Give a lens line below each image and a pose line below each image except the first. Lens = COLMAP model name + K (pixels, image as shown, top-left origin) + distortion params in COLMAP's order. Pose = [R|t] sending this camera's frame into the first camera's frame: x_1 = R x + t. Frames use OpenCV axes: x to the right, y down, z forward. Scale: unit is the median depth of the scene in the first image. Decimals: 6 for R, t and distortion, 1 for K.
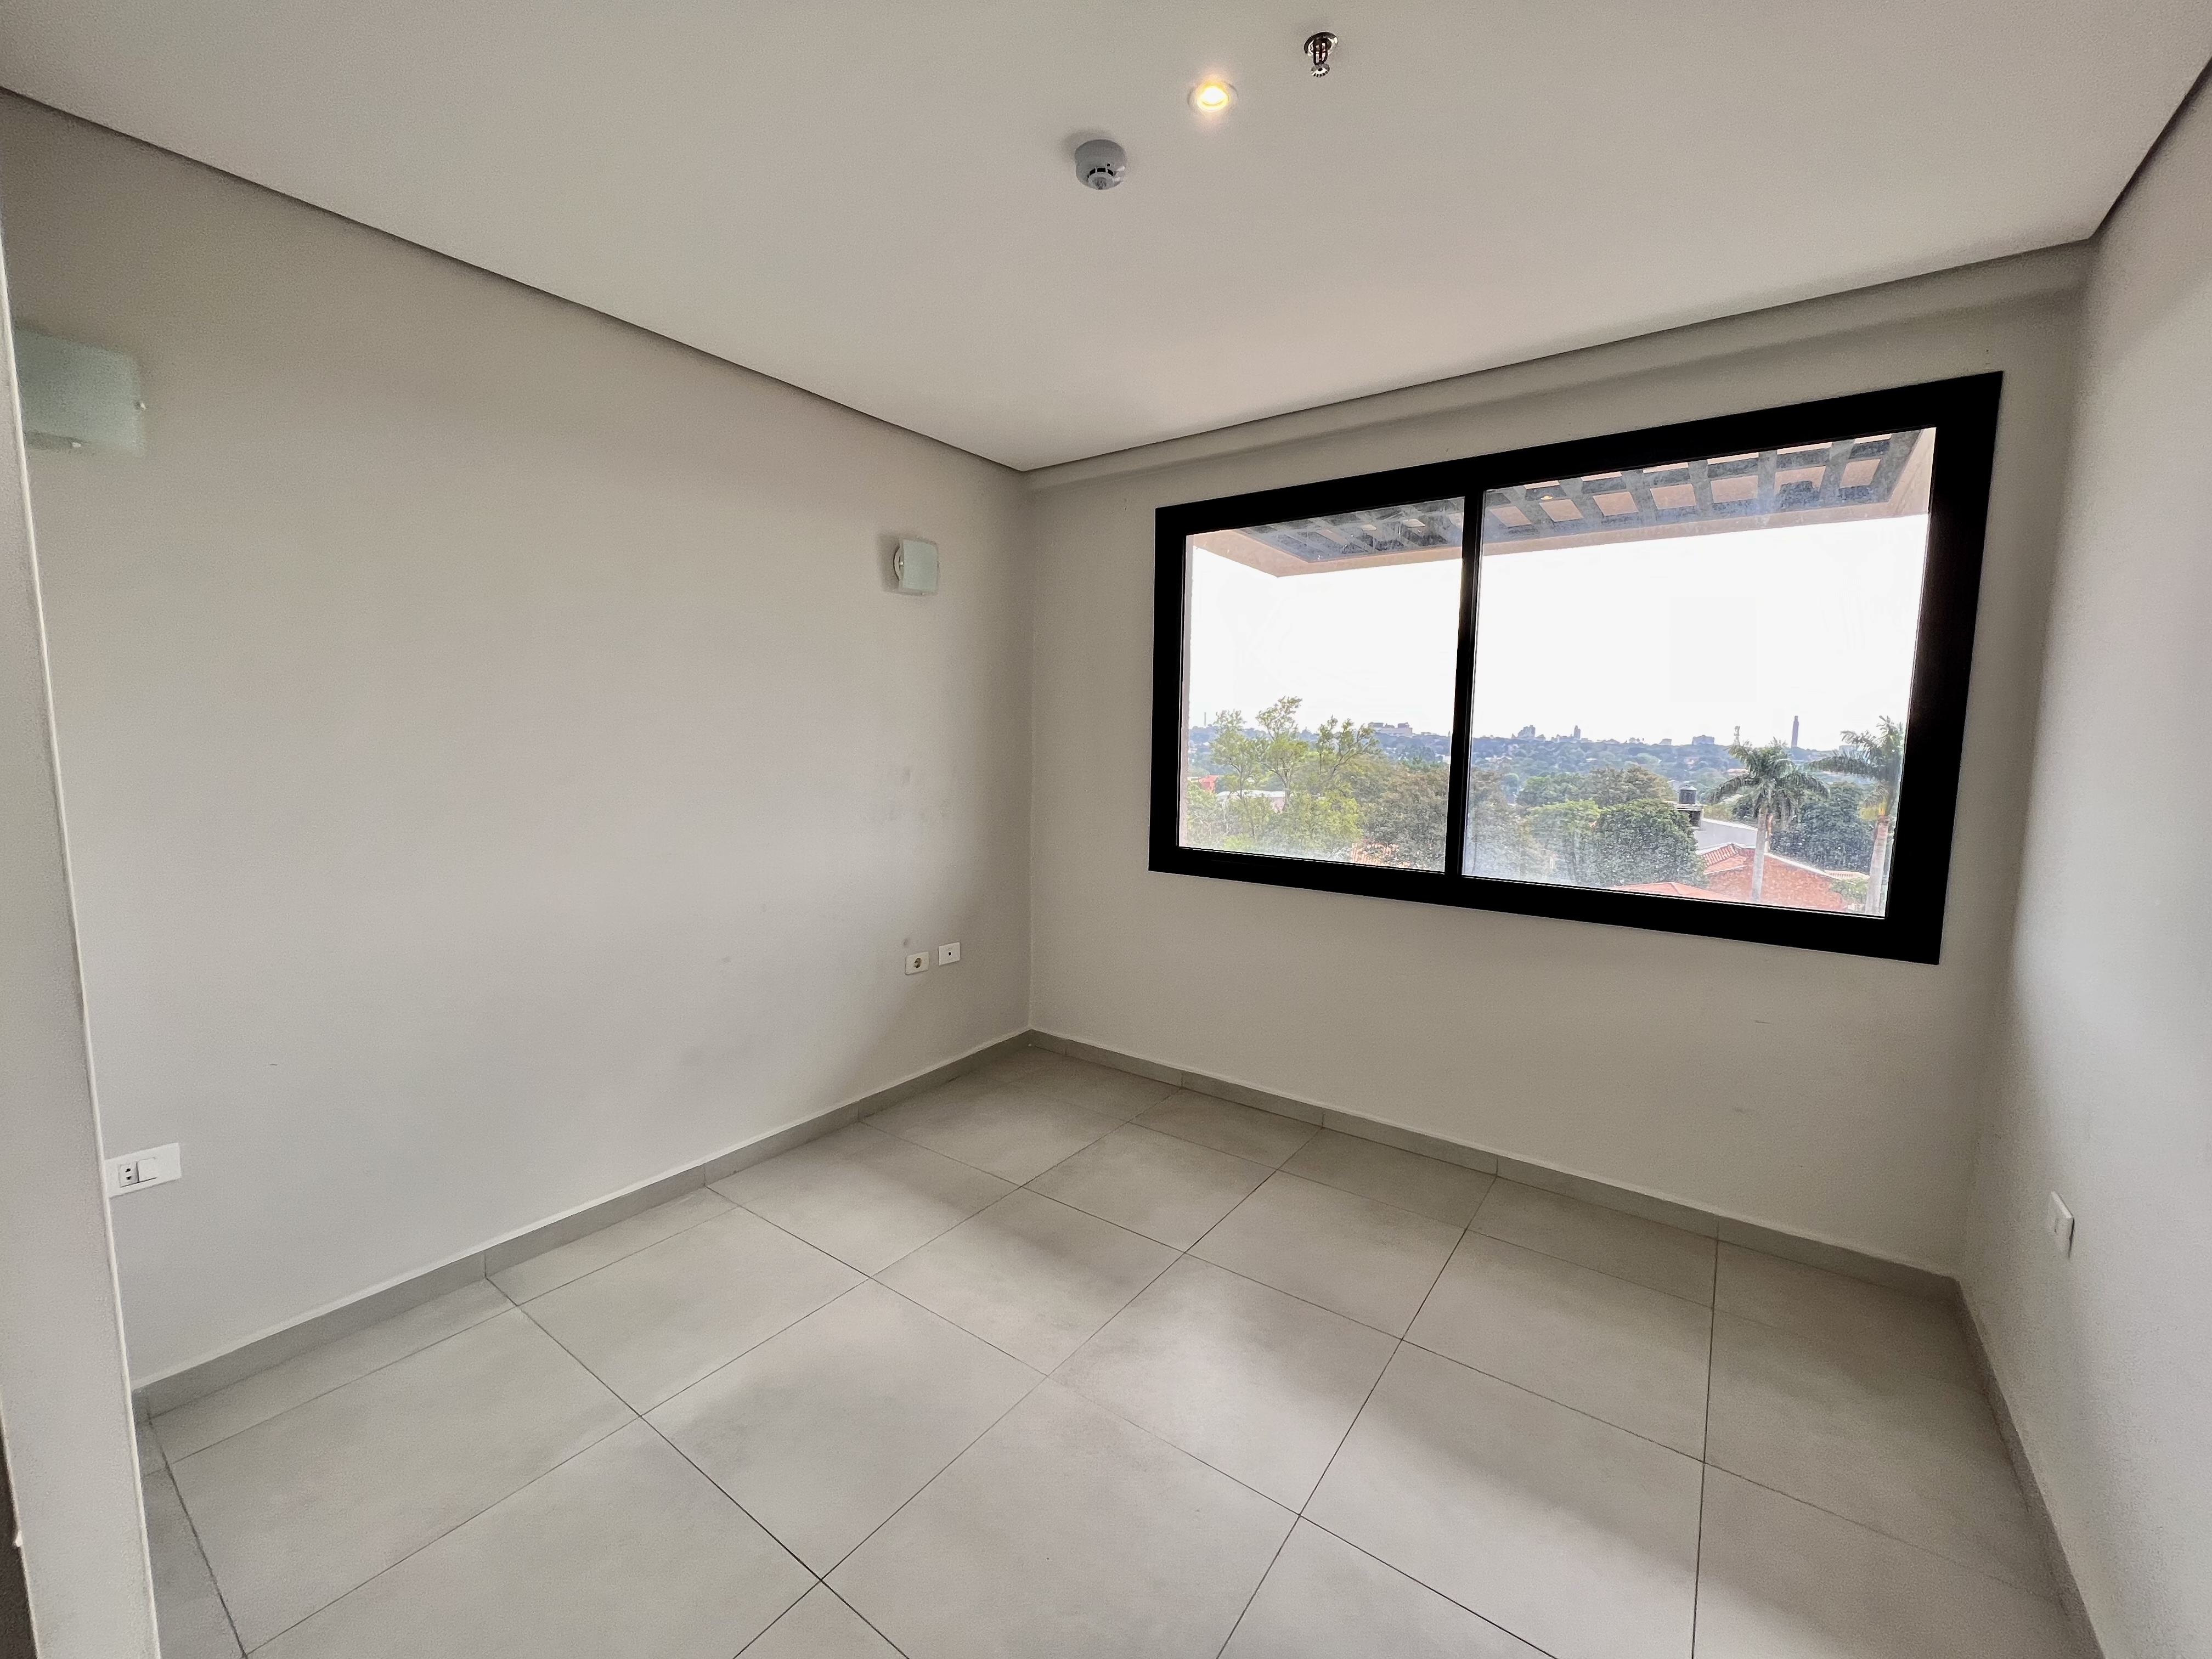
lens RADIAL K [[892.3, 0, 1106.0], [0, 892.3, 829.5], [0, 0, 1]] dist [-0.000578, -0.000076]
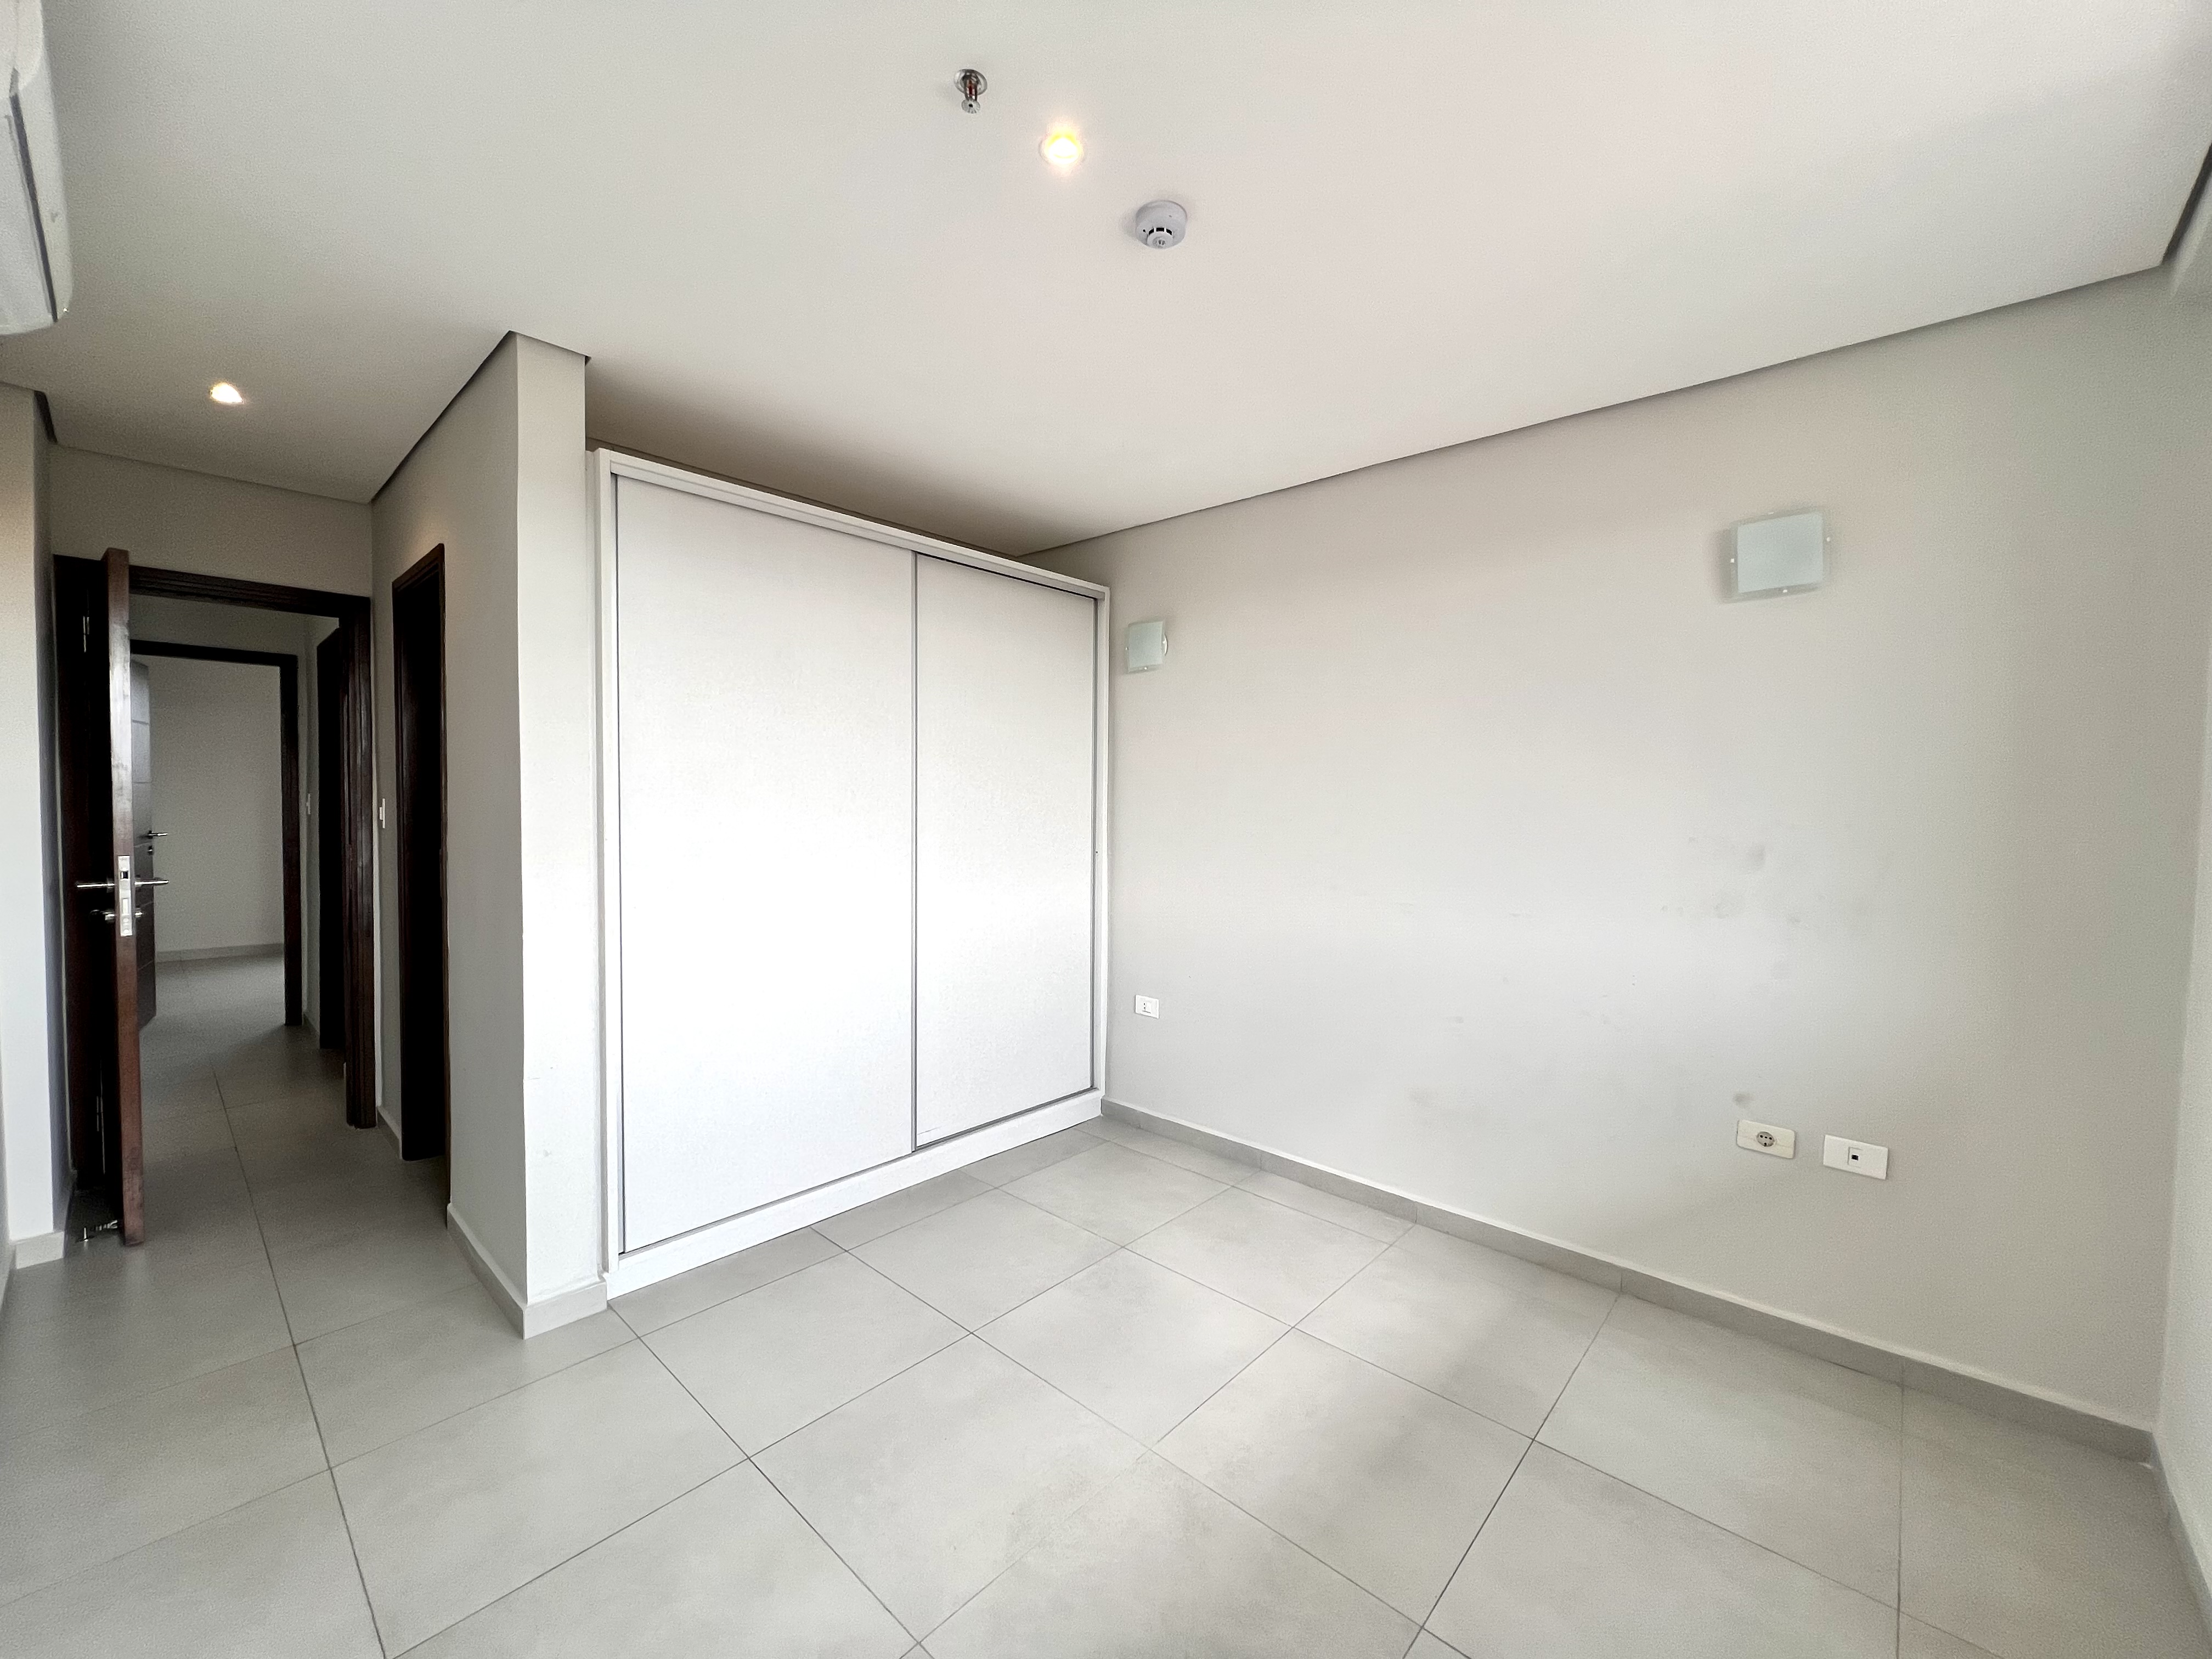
lens RADIAL K [[892.3, 0, 1106.0], [0, 892.3, 829.5], [0, 0, 1]] dist [-0.000578, -0.000076]
pose [[-0.115999, 0.019117, -0.993065, 0.553787], [-0.119469, 0.992287, 0.033057, -0.047337], [0.986038, 0.122475, -0.112820, 0.615021]]
